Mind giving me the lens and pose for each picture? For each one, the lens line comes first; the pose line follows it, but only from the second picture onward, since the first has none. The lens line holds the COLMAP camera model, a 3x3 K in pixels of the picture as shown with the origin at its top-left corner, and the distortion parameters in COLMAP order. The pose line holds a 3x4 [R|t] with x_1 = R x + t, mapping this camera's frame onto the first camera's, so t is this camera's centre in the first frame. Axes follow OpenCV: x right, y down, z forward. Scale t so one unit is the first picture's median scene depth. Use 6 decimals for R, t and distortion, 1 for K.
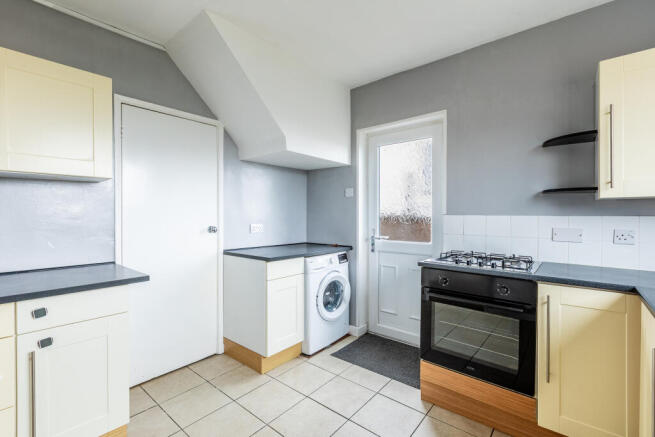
lens RADIAL K [[297.3, 0, 323.4], [0, 297.3, 214.5], [0, 0, 1]] dist [0.000202, 0.000000]
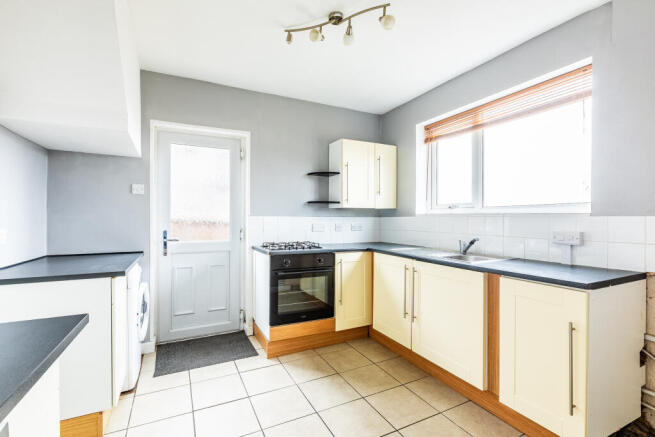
lens RADIAL K [[297.3, 0, 323.4], [0, 297.3, 214.5], [0, 0, 1]] dist [0.000202, 0.000000]
pose [[0.397580, 0.011569, 0.917494, -0.606917], [-0.003285, 0.999932, -0.011185, 0.008889], [-0.917561, 0.001433, 0.397591, 0.213360]]
